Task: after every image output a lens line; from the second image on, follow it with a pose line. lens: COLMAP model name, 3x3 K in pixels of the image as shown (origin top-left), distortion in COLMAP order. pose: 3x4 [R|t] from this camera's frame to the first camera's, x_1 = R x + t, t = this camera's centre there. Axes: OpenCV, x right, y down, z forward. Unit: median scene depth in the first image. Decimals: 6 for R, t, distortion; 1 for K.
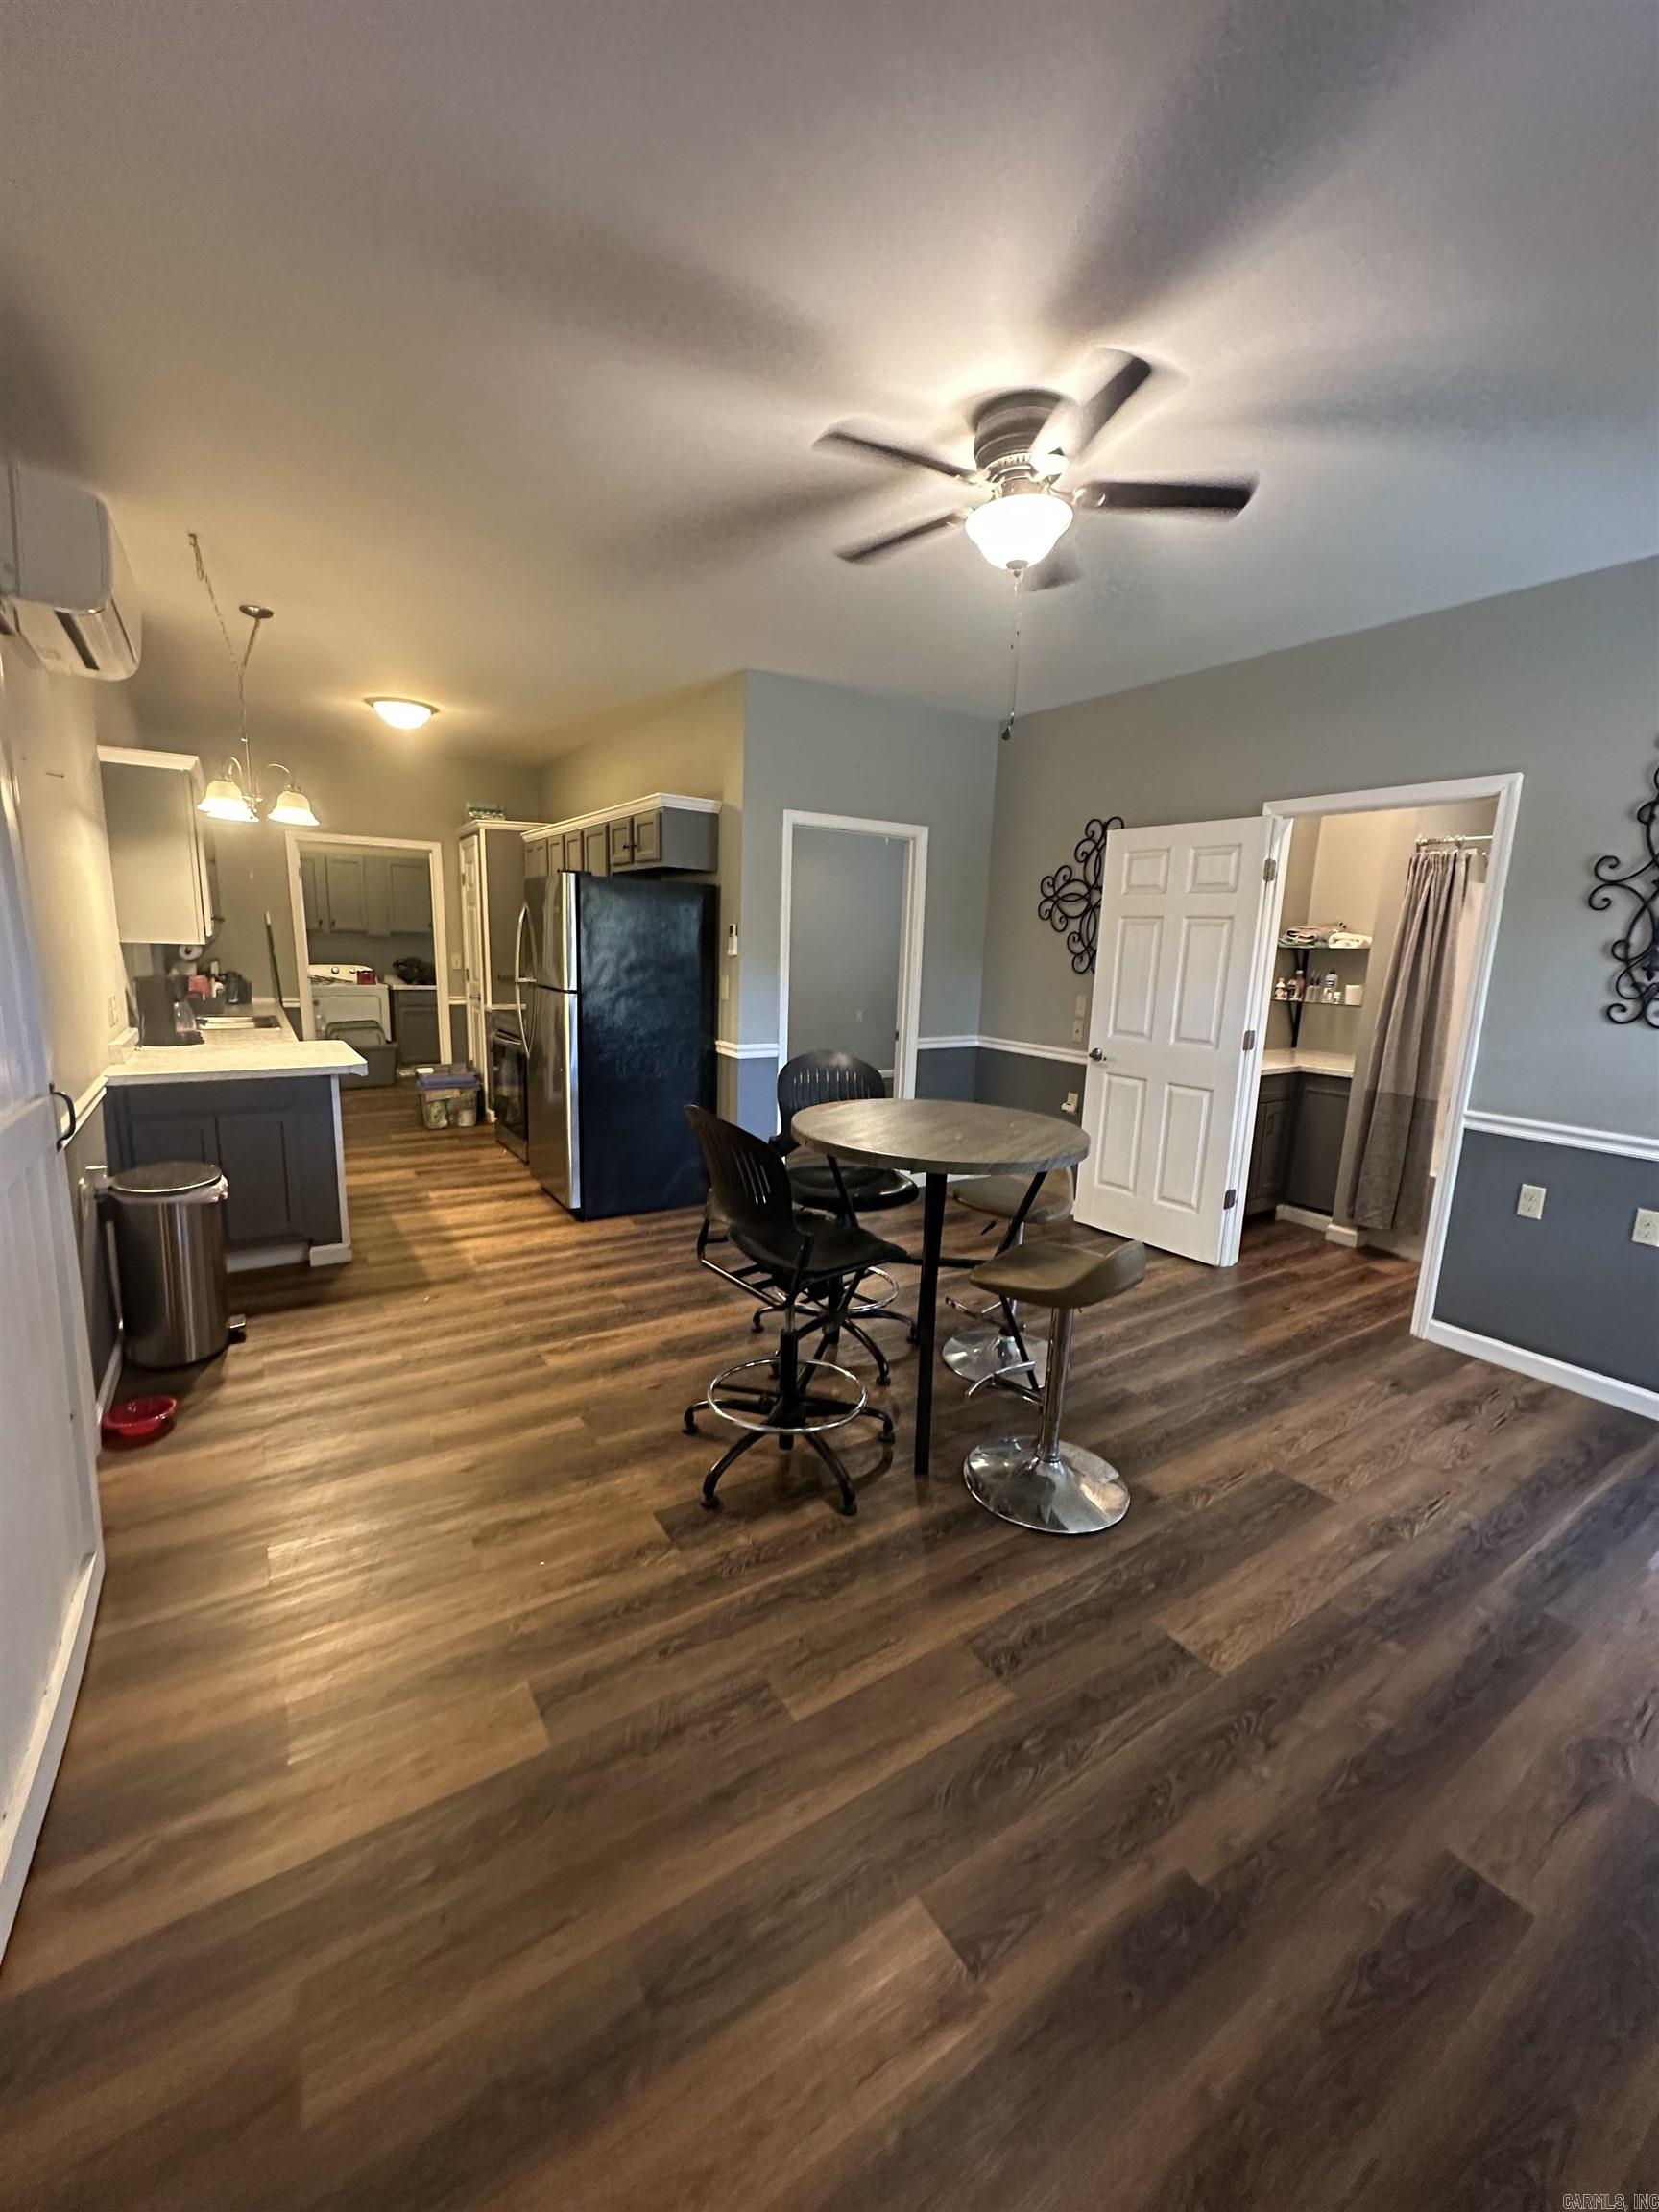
lens RADIAL K [[881.9, 0, 838.1], [0, 881.9, 1103.0], [0, 0, 1]] dist [-0.003730, 0.000001]
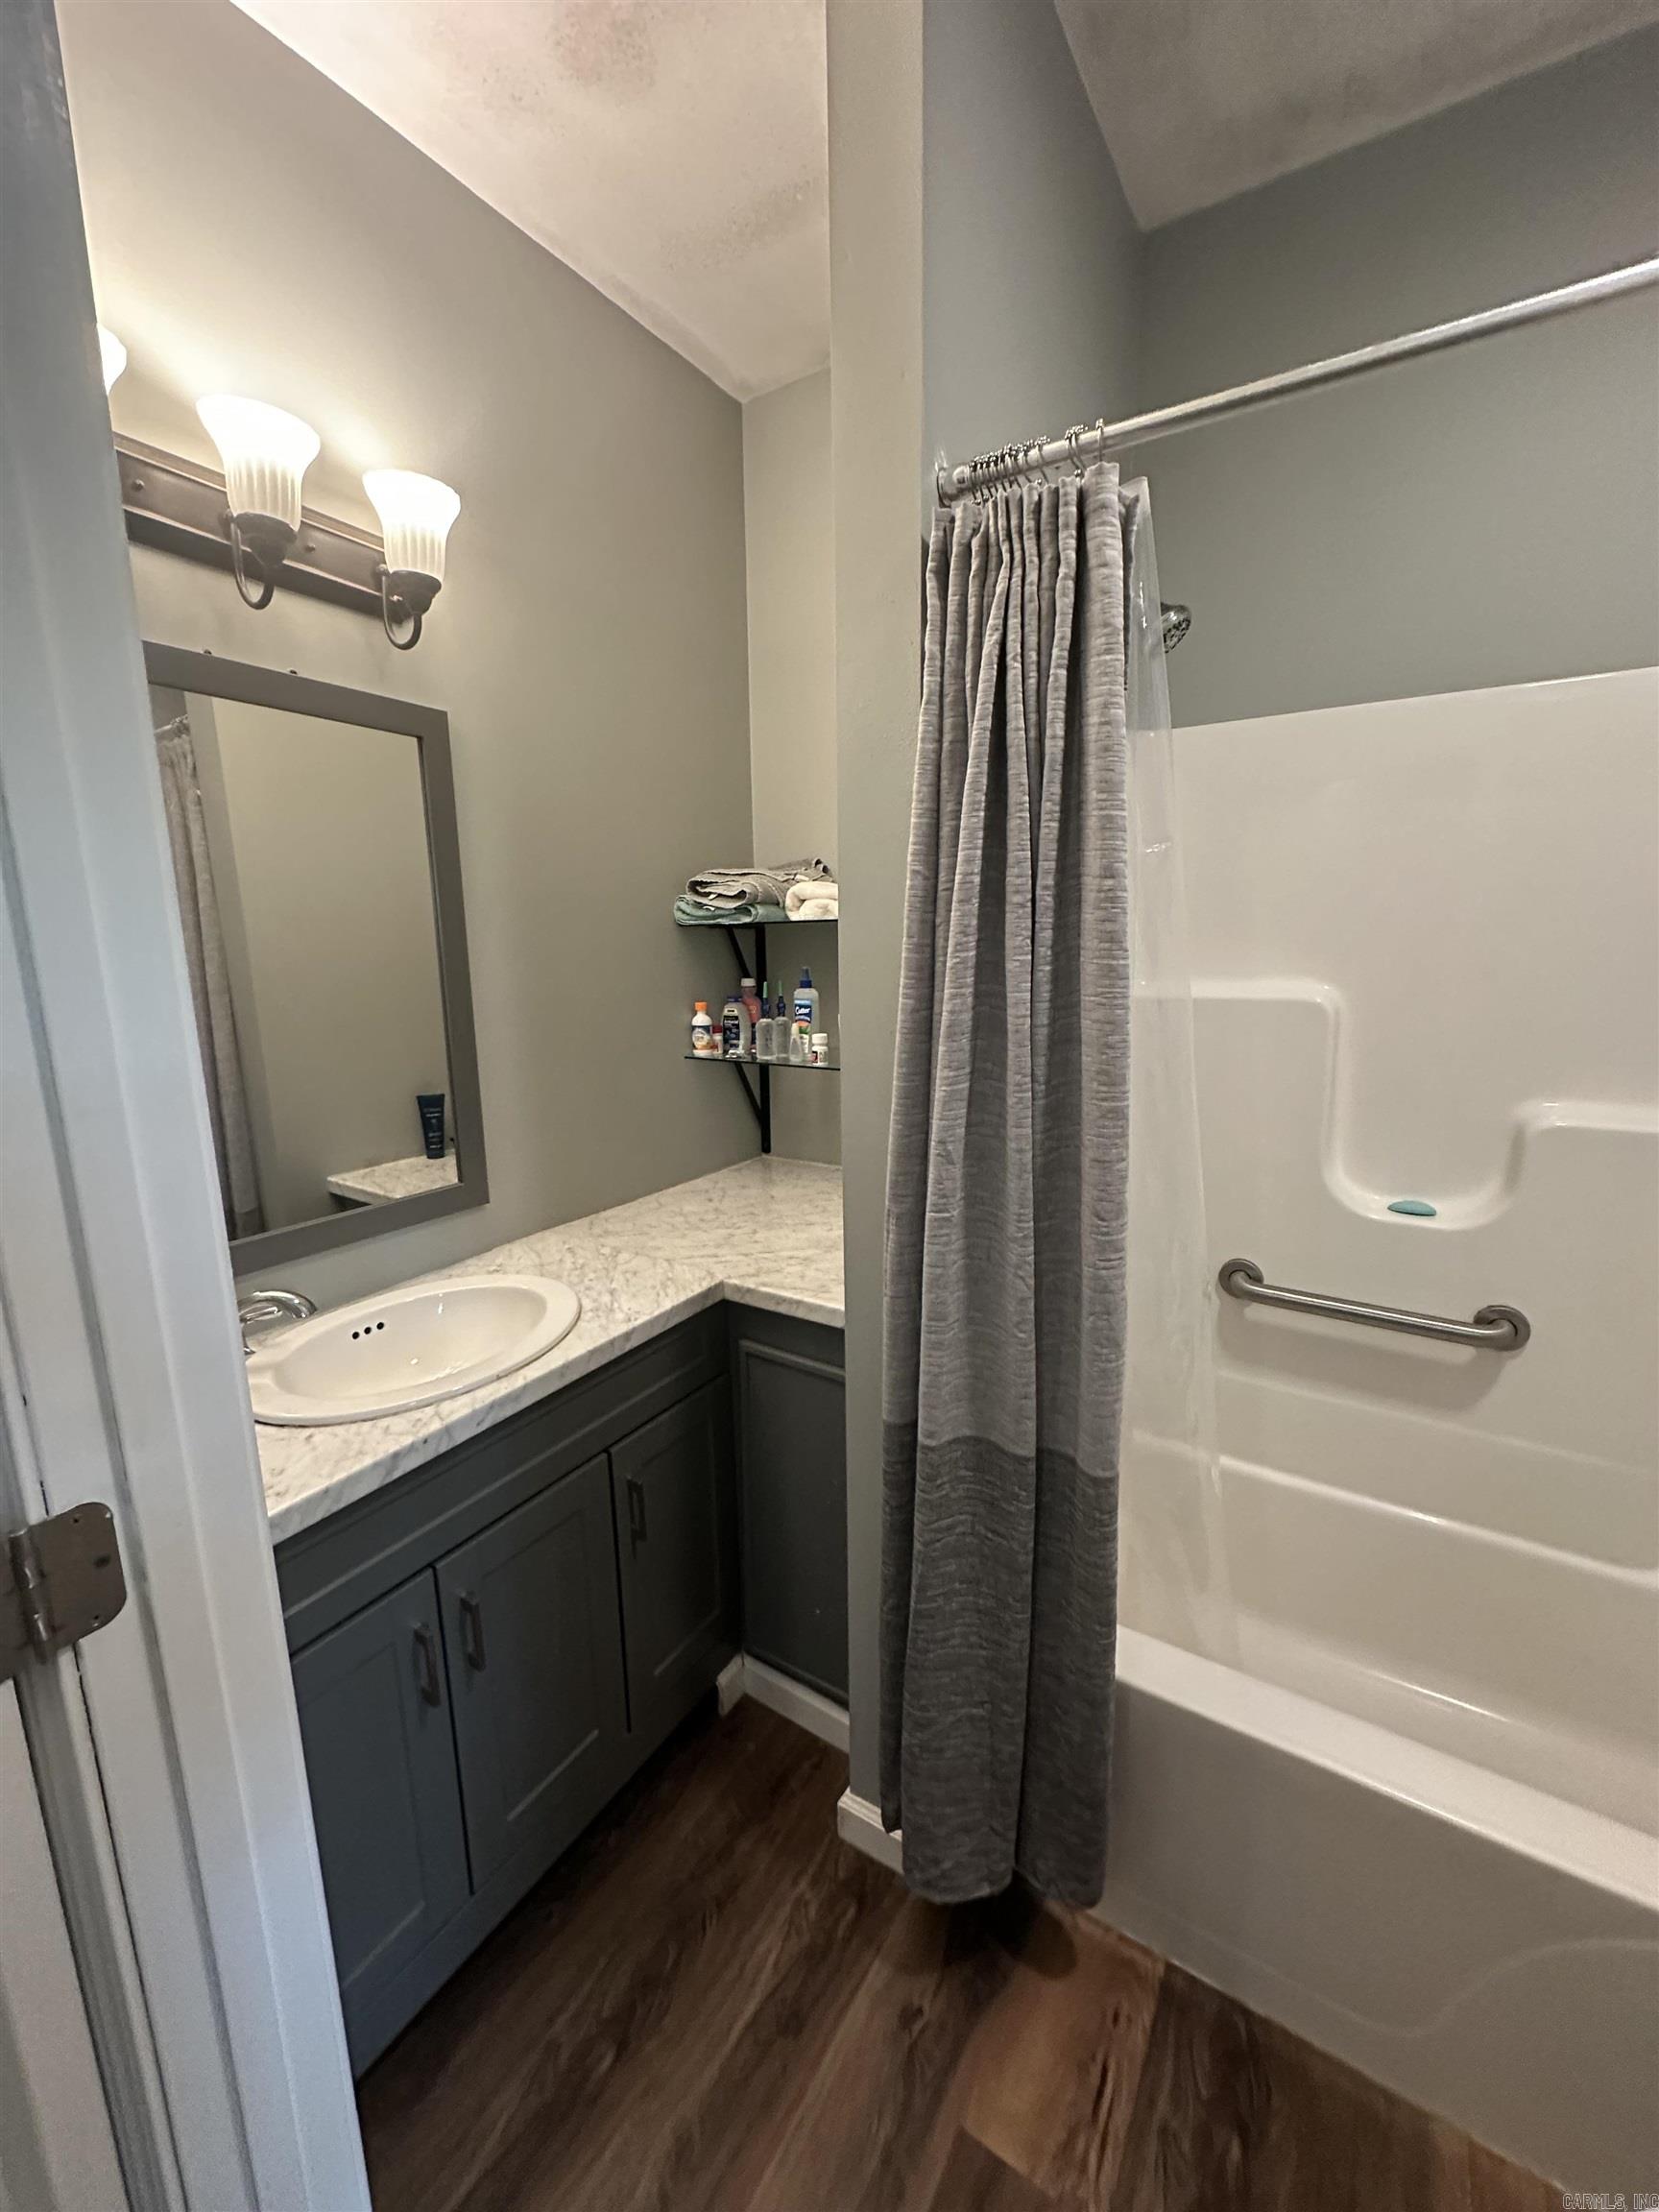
lens RADIAL K [[881.9, 0, 836.2], [0, 881.9, 1105.5], [0, 0, 1]] dist [-0.003730, 0.000001]
pose [[0.913239, -0.120602, 0.389165, 0.751459], [0.116888, 0.992586, 0.033305, -0.191691], [-0.390297, 0.015073, 0.920566, 1.148983]]
